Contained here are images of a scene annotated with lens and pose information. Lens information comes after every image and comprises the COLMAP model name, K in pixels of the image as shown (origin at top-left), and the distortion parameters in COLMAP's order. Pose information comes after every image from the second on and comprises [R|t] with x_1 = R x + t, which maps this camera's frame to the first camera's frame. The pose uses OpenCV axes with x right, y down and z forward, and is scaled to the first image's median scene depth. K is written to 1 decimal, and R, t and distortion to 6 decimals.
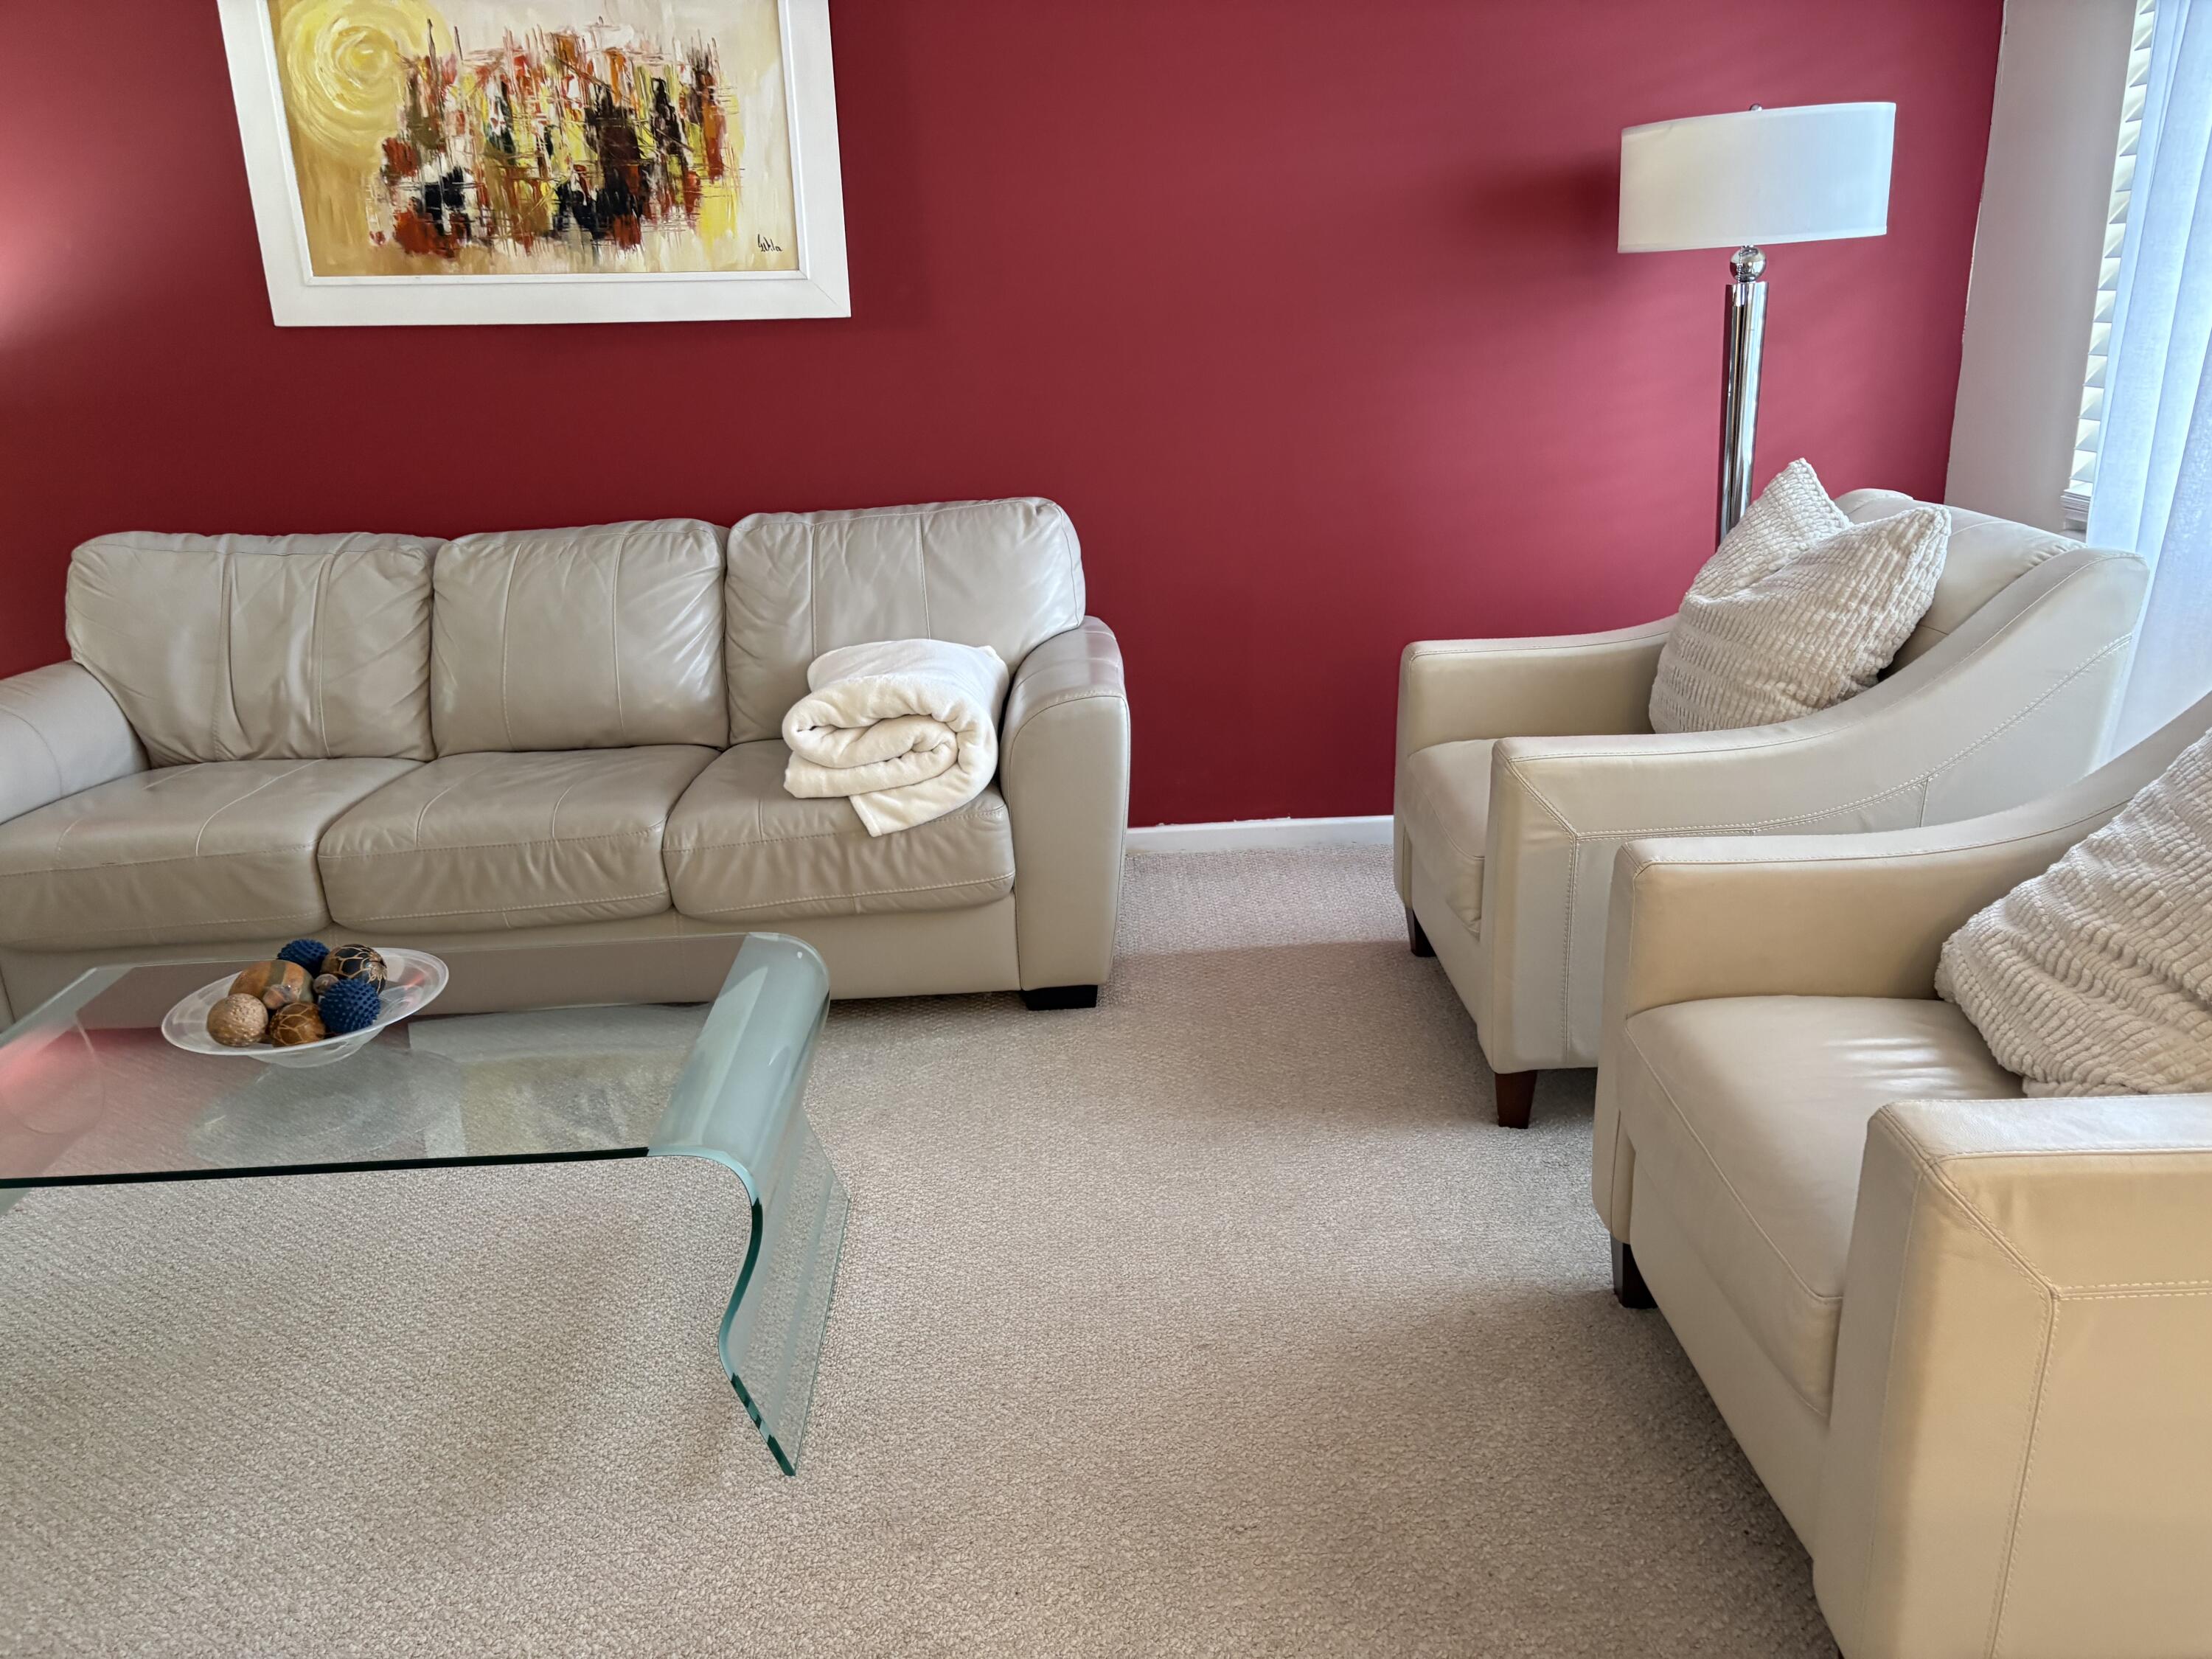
lens RADIAL K [[1636.3, 0, 1098.6], [0, 1636.3, 857.5], [0, 0, 1]] dist [0.037509, -0.023692]
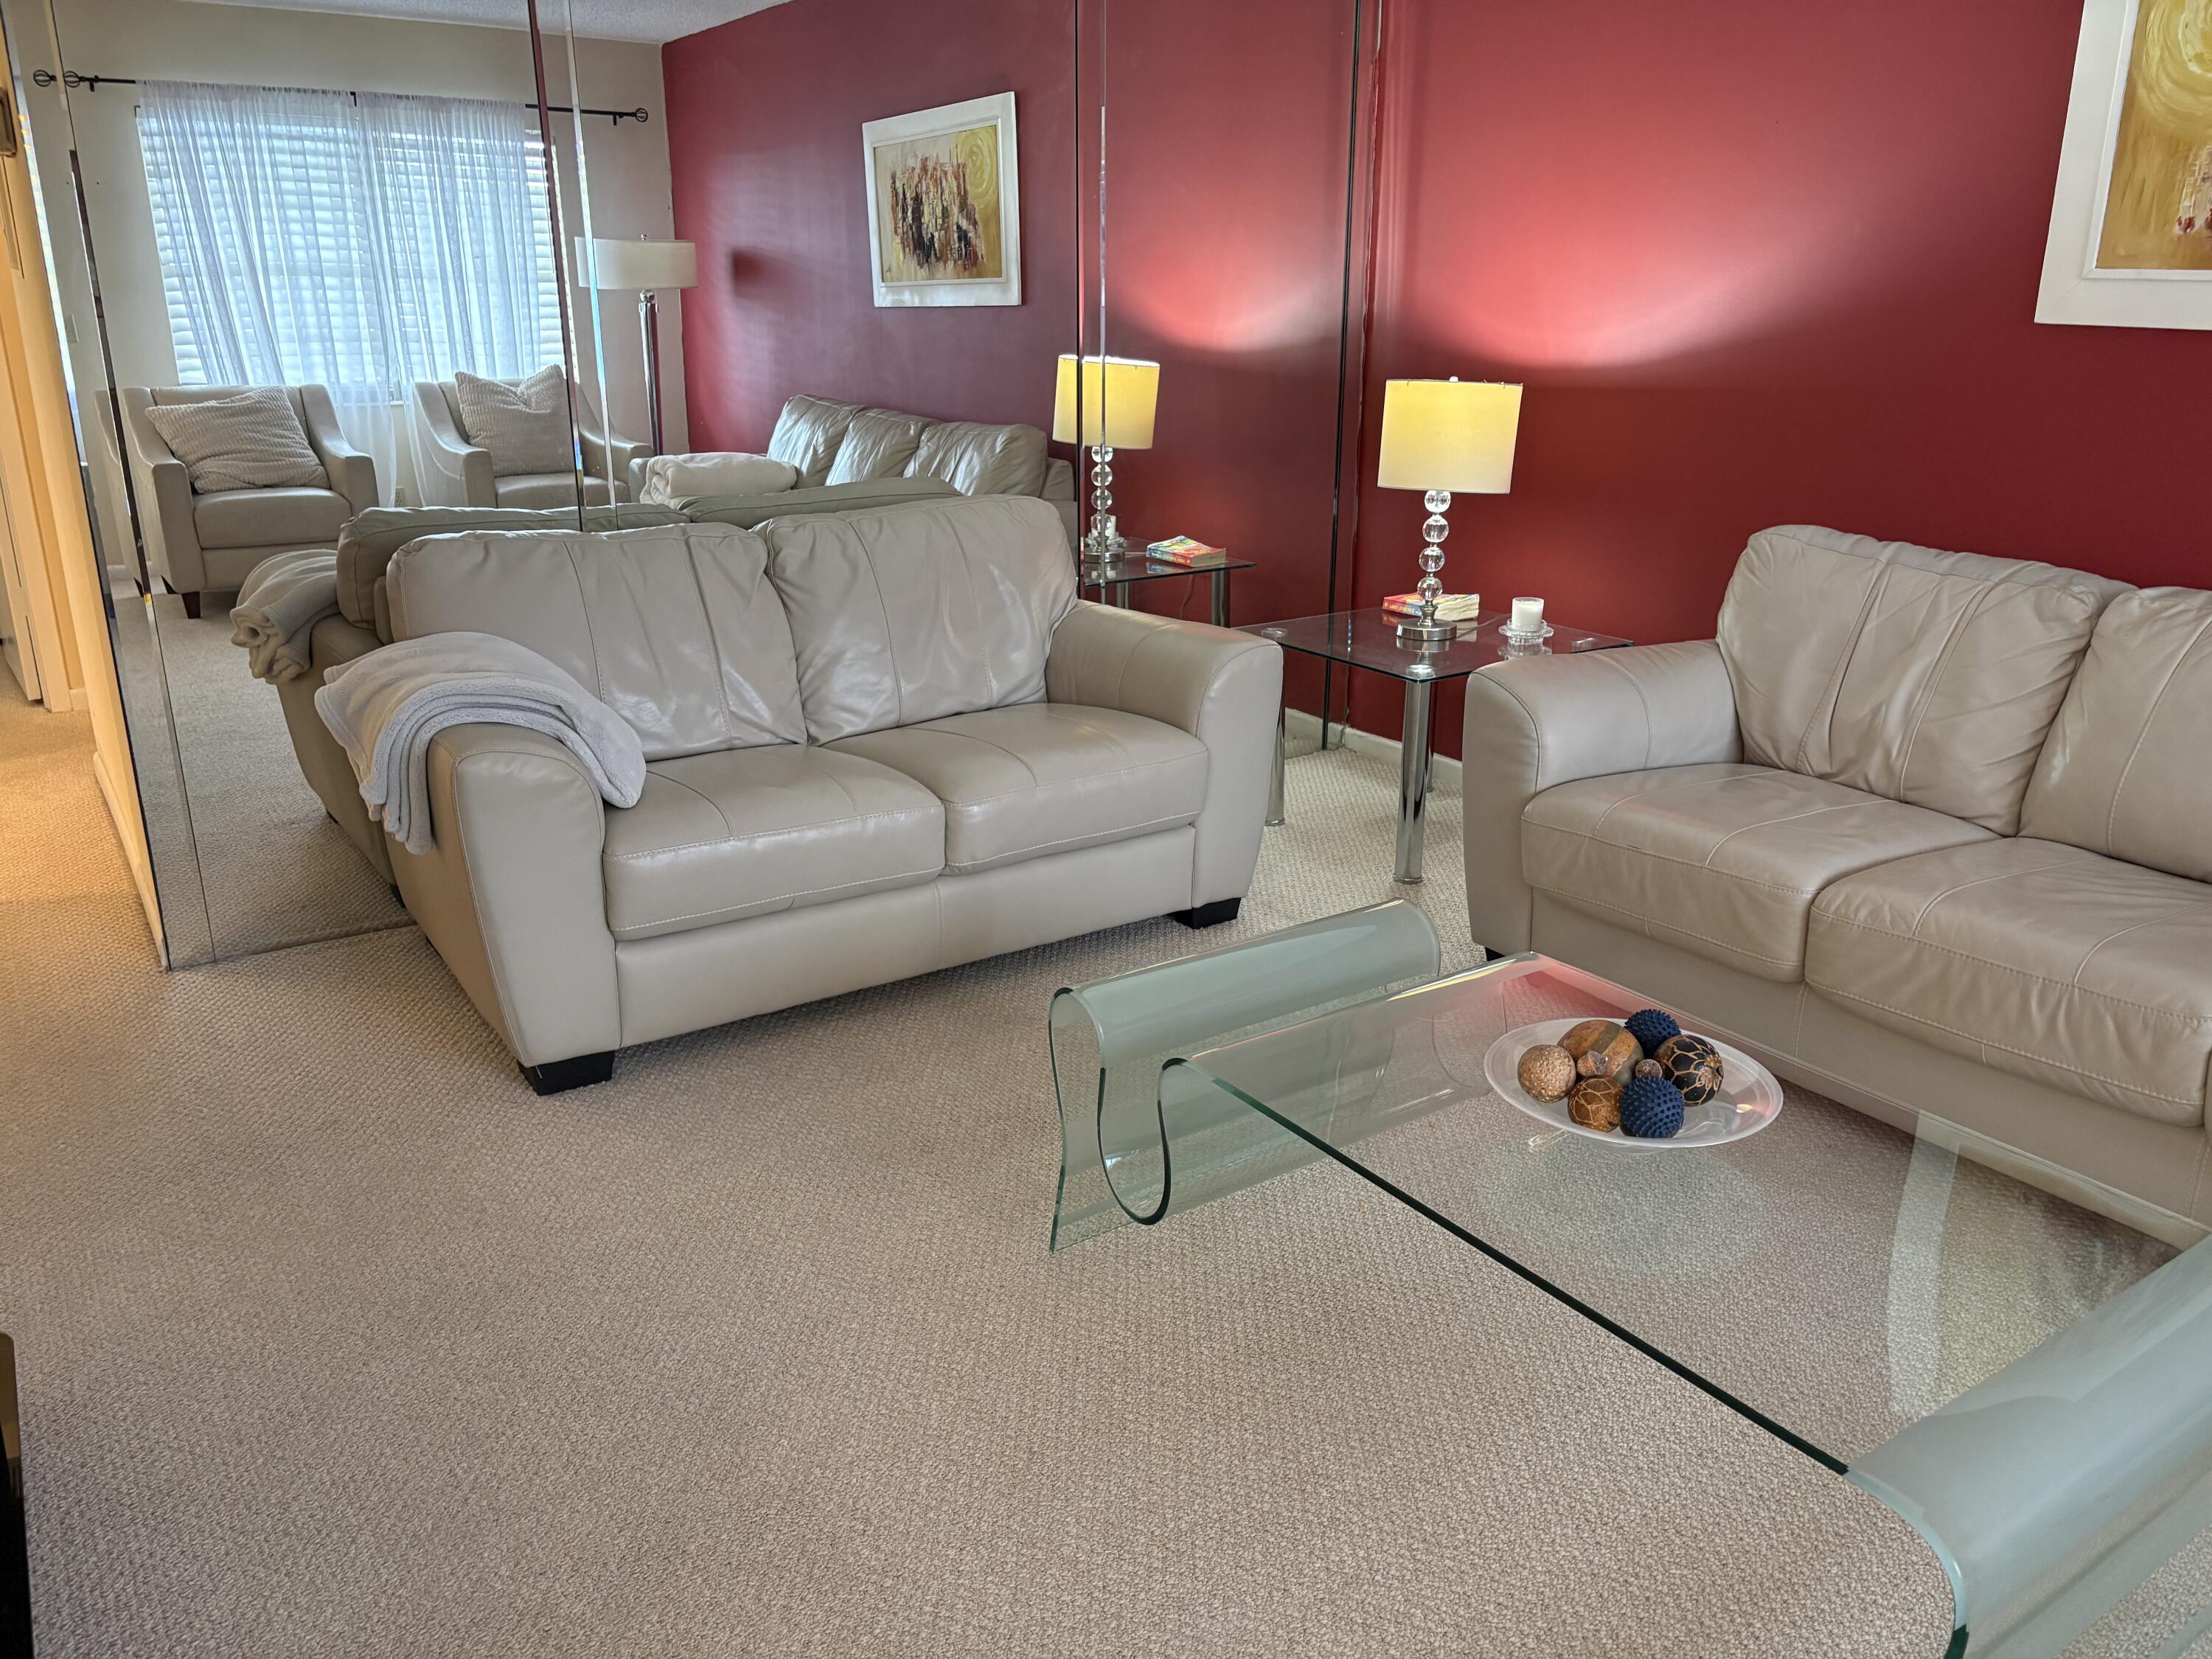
lens RADIAL K [[1659.9, 0, 1110.6], [0, 1659.9, 837.4], [0, 0, 1]] dist [0.001487, 0.003493]
pose [[0.534150, 0.293355, -0.792860, 0.028076], [-0.293876, 0.943806, 0.151220, -0.052566], [0.792667, 0.152228, 0.590344, 0.126915]]
